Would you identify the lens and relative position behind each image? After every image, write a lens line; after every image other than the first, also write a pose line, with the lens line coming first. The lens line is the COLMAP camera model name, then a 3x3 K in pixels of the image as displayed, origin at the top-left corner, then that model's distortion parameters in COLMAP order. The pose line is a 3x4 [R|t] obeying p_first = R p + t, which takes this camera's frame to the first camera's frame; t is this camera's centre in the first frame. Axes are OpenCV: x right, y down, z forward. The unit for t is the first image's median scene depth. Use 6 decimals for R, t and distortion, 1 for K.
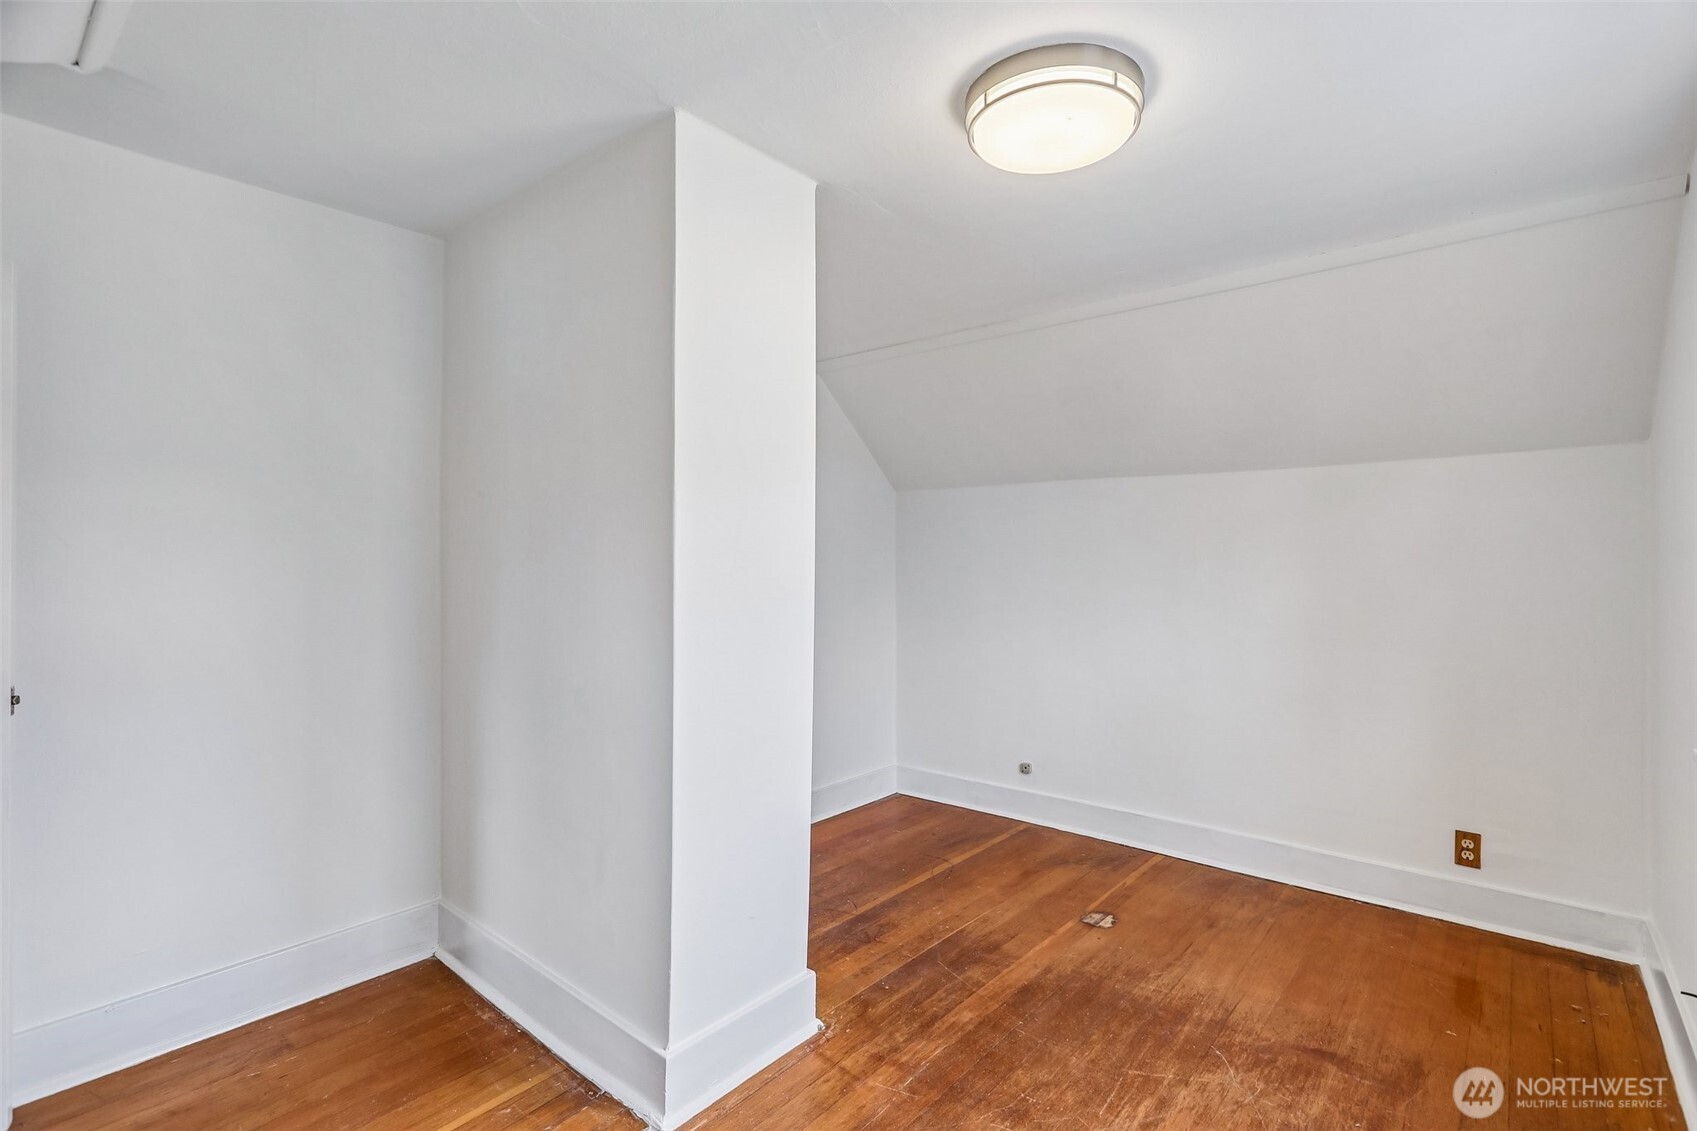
lens RADIAL K [[798.5, 0, 848.5], [0, 798.5, 565.5], [0, 0, 1]] dist [0.003600, 0.001719]
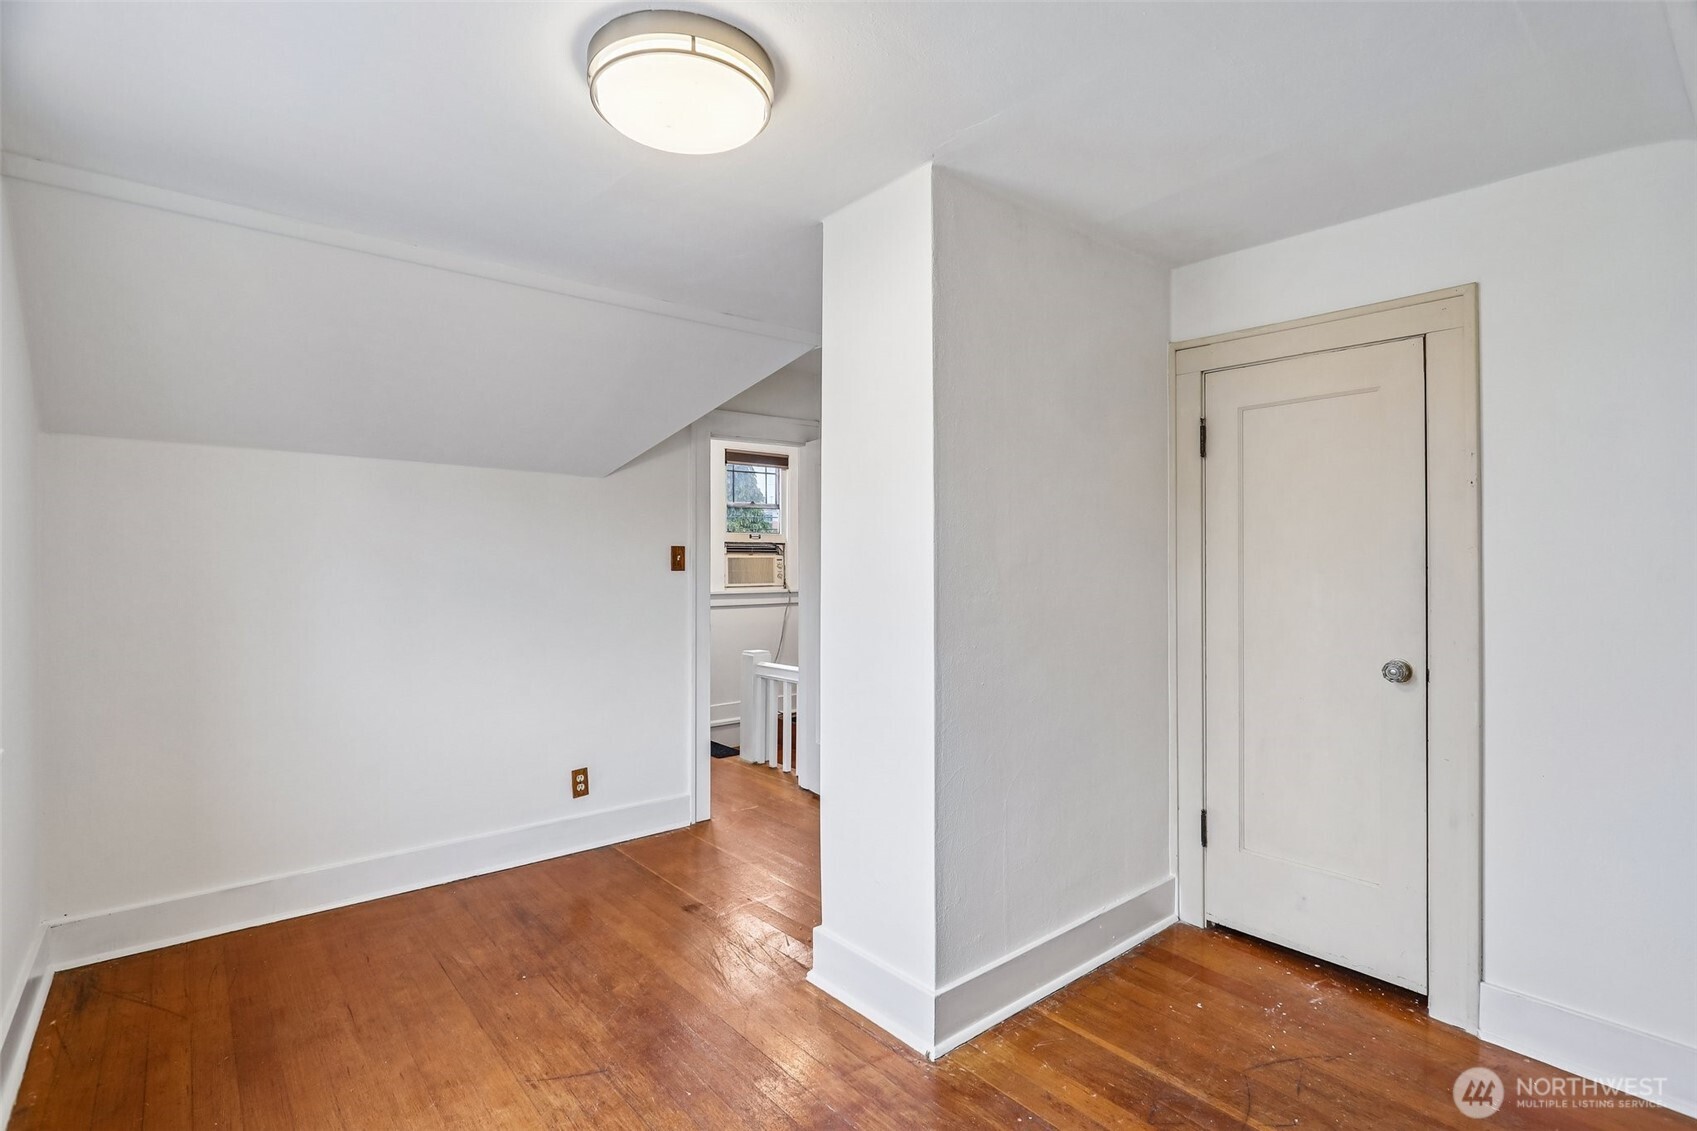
lens RADIAL K [[798.5, 0, 848.5], [0, 798.5, 565.5], [0, 0, 1]] dist [0.003600, 0.001719]
pose [[-0.172468, 0.001404, -0.985014, 0.939479], [-0.000766, 0.999998, 0.001559, 0.003054], [0.985015, 0.001023, -0.172467, 1.111819]]
